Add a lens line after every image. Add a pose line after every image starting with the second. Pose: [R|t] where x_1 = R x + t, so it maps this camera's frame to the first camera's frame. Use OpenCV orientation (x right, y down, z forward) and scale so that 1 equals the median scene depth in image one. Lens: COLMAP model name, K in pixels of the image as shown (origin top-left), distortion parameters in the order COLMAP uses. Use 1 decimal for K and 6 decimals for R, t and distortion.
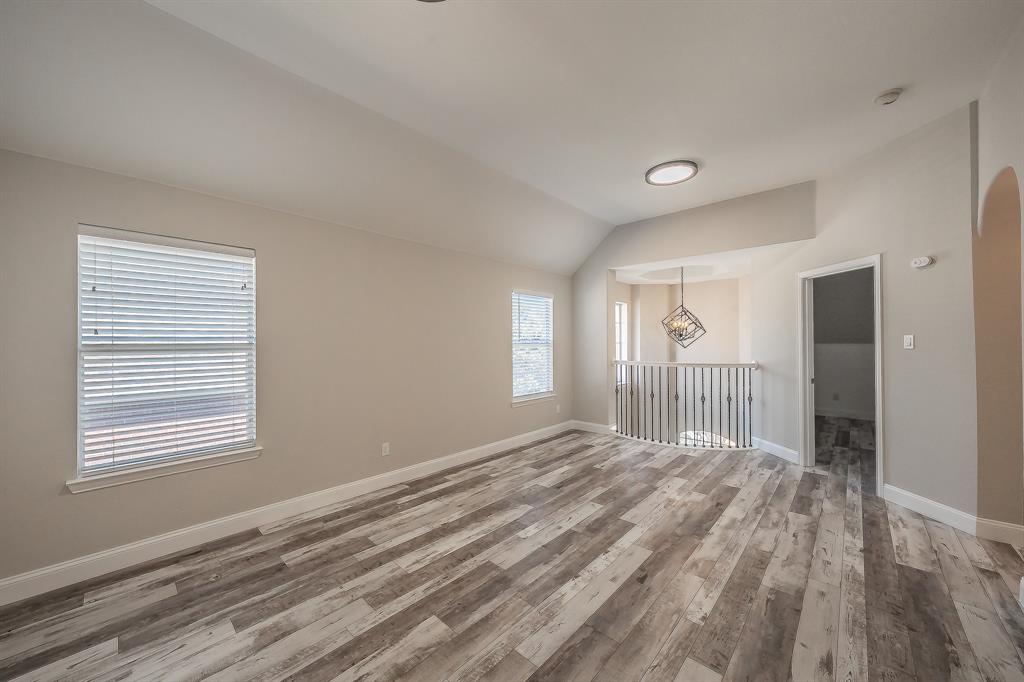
lens RADIAL K [[382.9, 0, 510.5], [0, 382.9, 343.6], [0, 0, 1]] dist [0.000233, 0.000394]
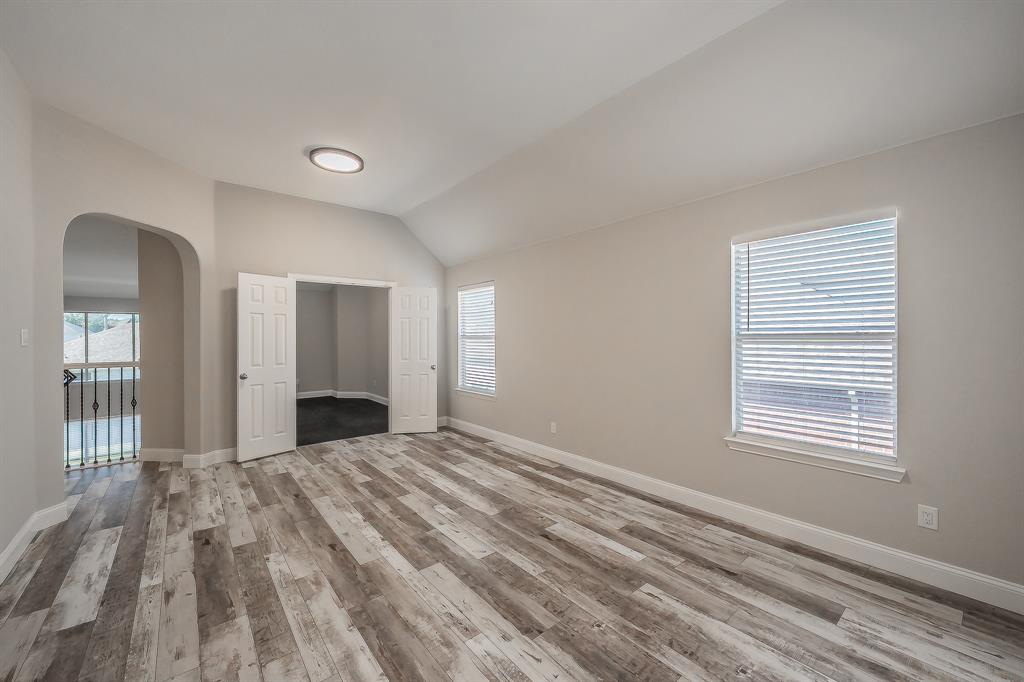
lens RADIAL K [[416.8, 0, 511.0], [0, 416.8, 335.7], [0, 0, 1]] dist [-0.002765, -0.000628]
pose [[-0.166671, 0.004108, -0.986004, 1.186397], [0.002415, 0.999990, 0.003758, -0.003744], [0.986010, -0.001755, -0.166680, 1.401201]]
